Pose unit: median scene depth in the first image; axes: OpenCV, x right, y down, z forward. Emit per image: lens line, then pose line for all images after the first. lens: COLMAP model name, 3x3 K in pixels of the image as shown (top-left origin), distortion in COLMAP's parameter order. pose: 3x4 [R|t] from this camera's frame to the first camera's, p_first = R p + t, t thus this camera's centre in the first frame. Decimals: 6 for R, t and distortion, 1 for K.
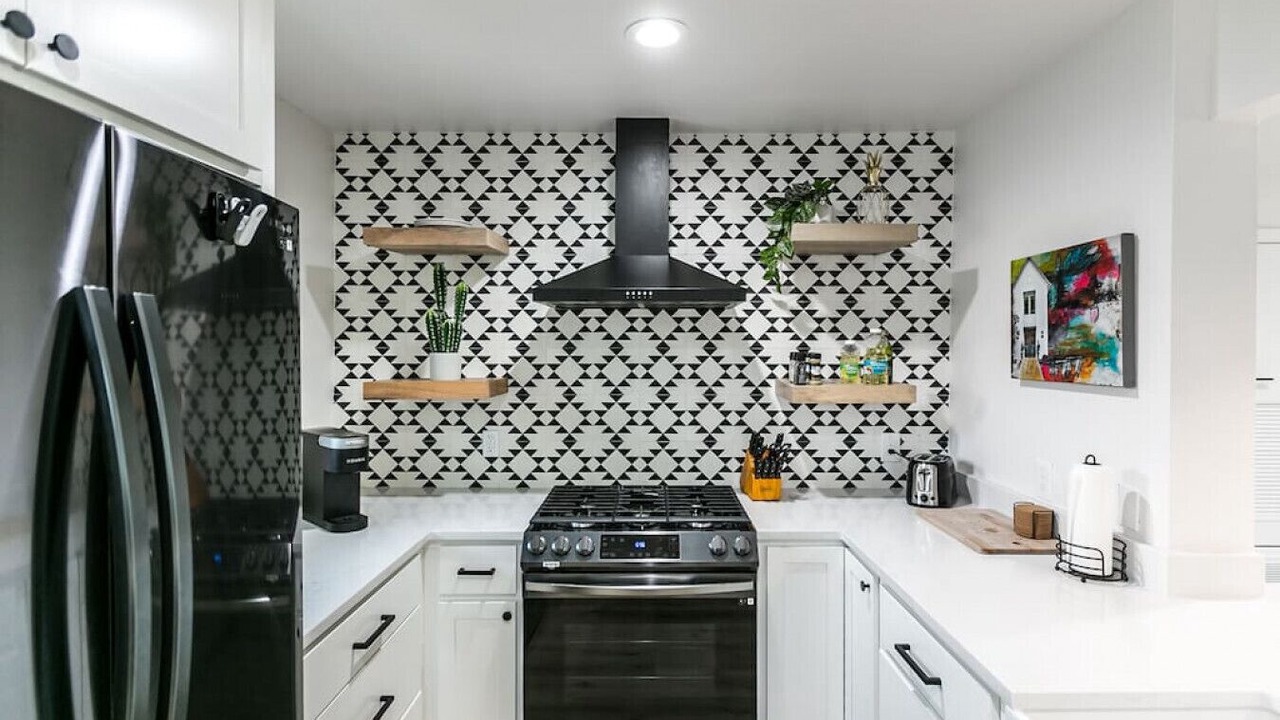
lens RADIAL K [[625.7, 0, 649.8], [0, 625.7, 352.4], [0, 0, 1]] dist [0.014359, 0.001846]
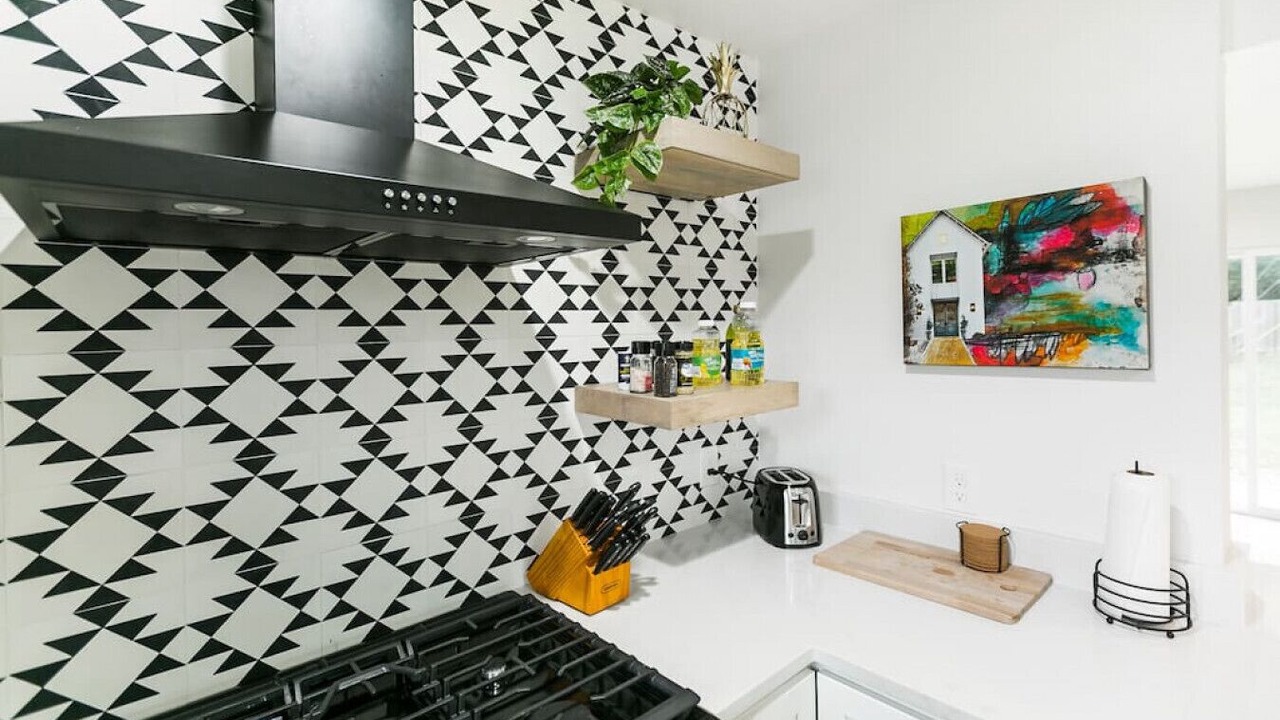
lens RADIAL K [[610.9, 0, 695.1], [0, 610.9, 326.8], [0, 0, 1]] dist [0.001897, -0.000193]
pose [[0.728217, -0.018504, 0.685096, -0.119183], [0.033142, 0.999417, -0.008235, -0.006932], [-0.684544, 0.028702, 0.728406, 0.499418]]
